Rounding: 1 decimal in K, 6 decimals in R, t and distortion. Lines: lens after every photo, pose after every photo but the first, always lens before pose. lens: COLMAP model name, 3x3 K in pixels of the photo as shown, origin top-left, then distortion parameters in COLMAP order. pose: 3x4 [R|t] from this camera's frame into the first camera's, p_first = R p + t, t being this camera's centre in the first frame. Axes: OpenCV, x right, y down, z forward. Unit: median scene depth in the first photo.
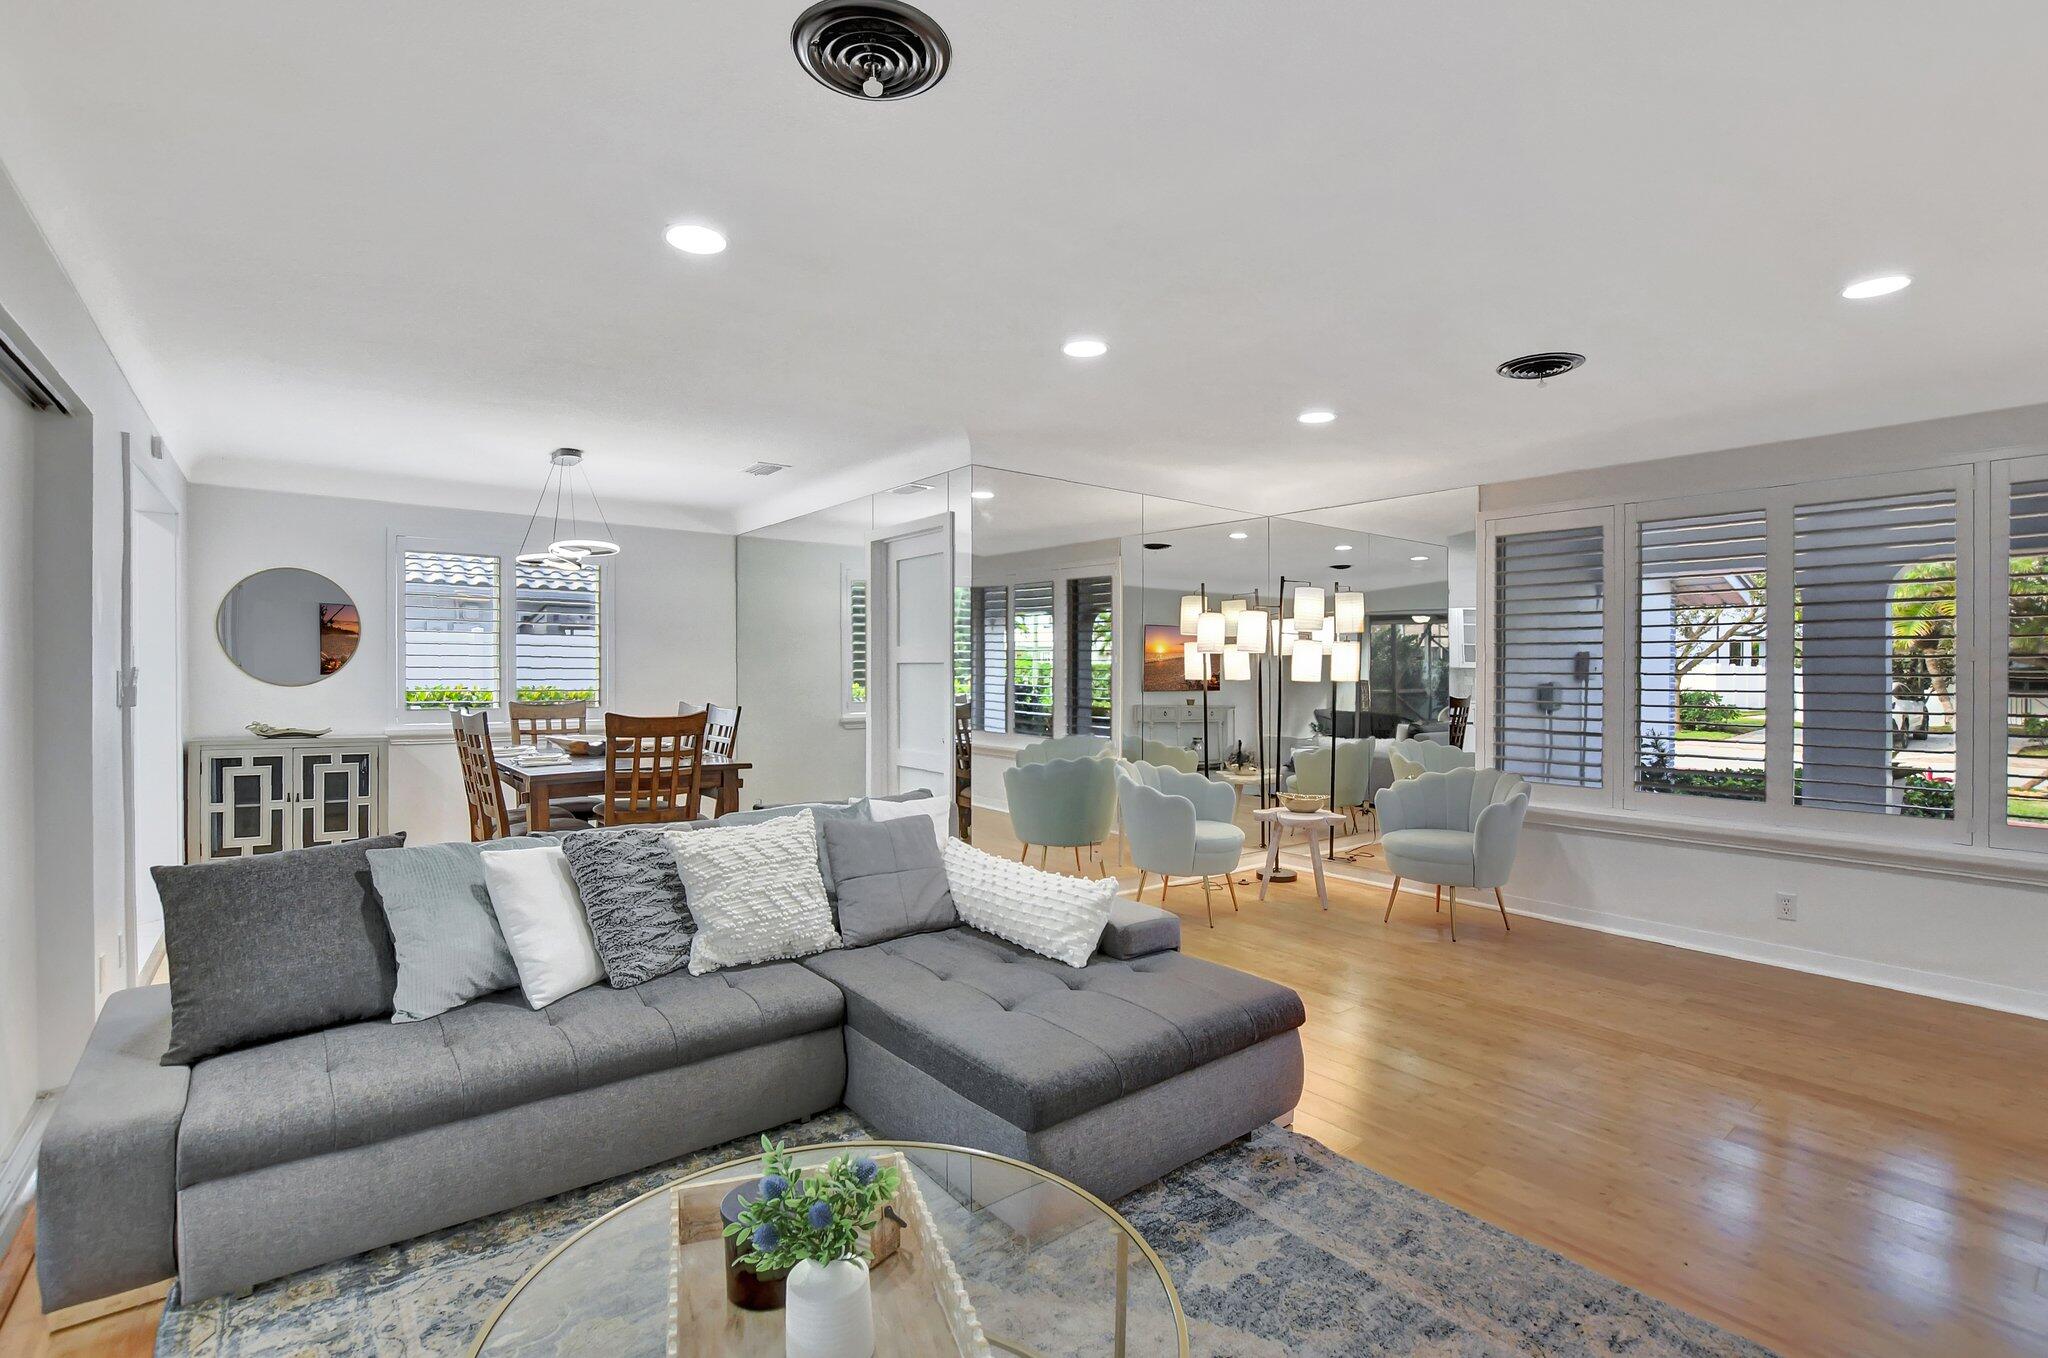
lens RADIAL K [[934.4, 0, 1030.0], [0, 934.4, 646.4], [0, 0, 1]] dist [-0.022568, -0.000060]
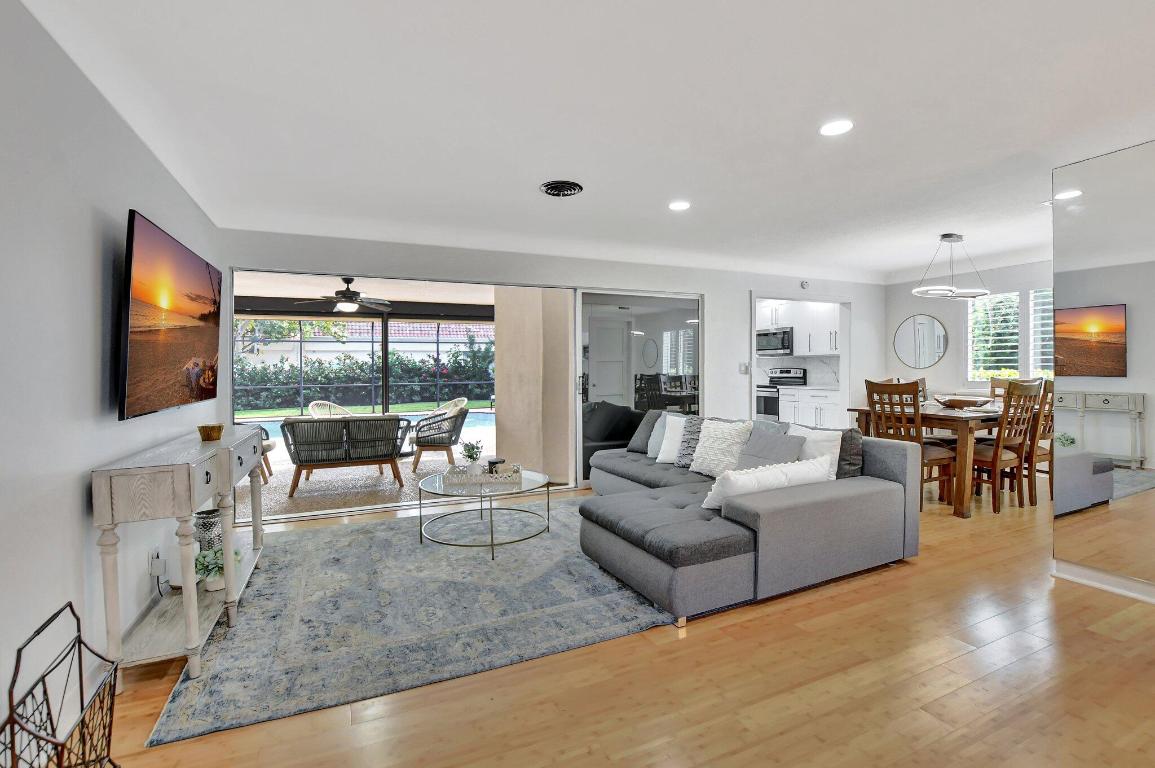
lens RADIAL K [[523.3, 0, 580.4], [0, 523.3, 373.3], [0, 0, 1]] dist [-0.035665, 0.006170]
pose [[-0.239049, 0.004292, -0.970998, 1.165003], [0.032281, 0.999473, -0.003529, 0.059798], [0.970471, -0.032189, -0.239062, 1.023146]]
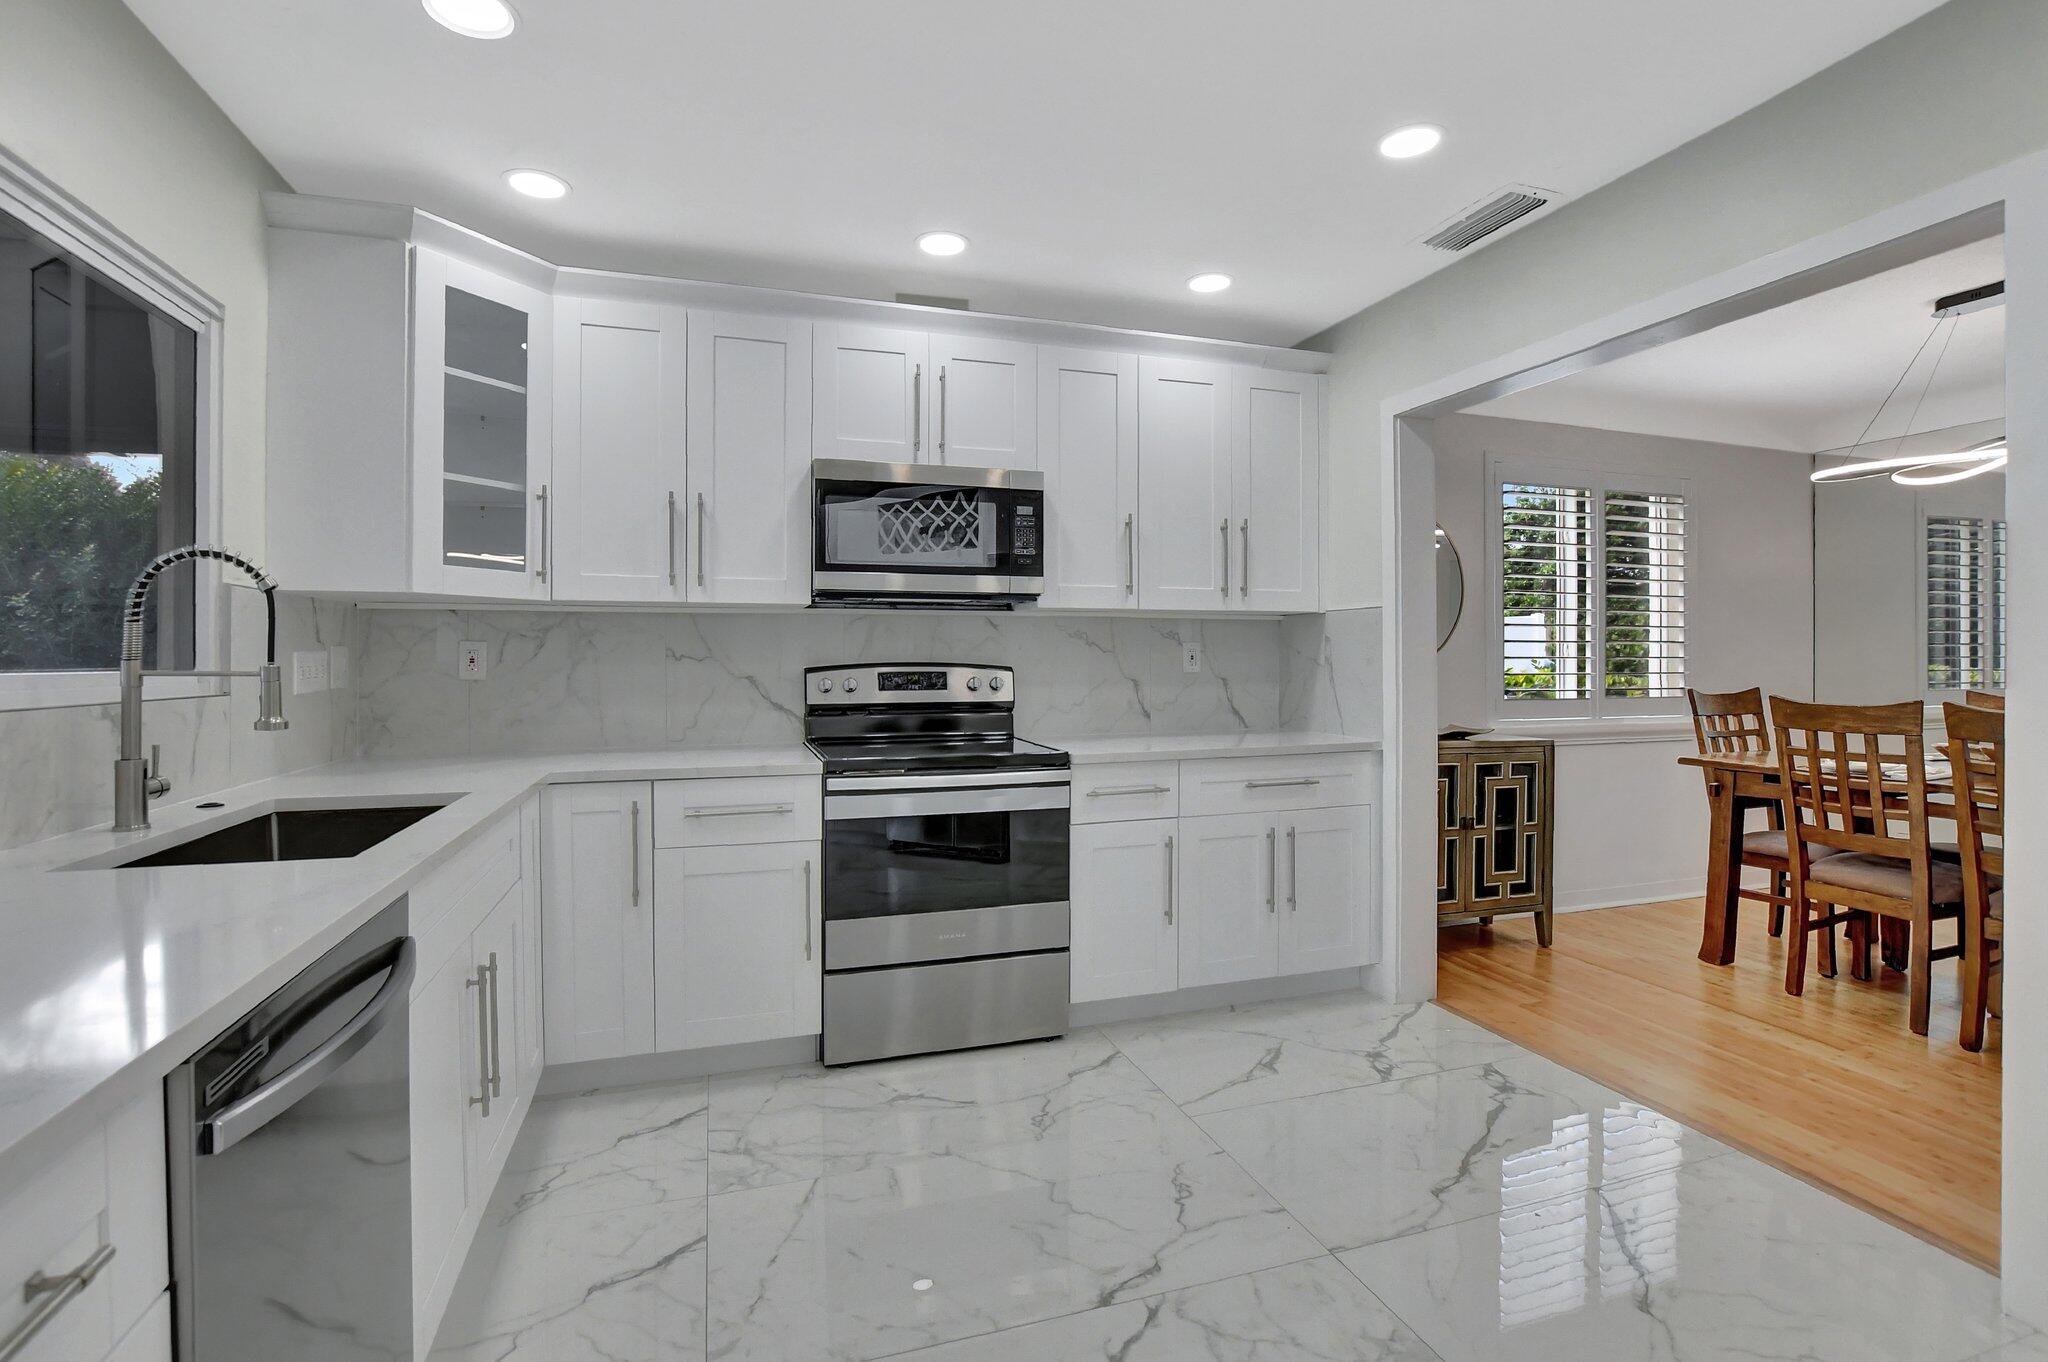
lens RADIAL K [[976.1, 0, 948.8], [0, 976.1, 682.8], [0, 0, 1]] dist [-0.034582, 0.006357]
pose [[0.933225, 0.002517, -0.359283, -1.634074], [0.015911, 0.998705, 0.048323, 0.021109], [0.358939, -0.050812, 0.931977, 0.335393]]
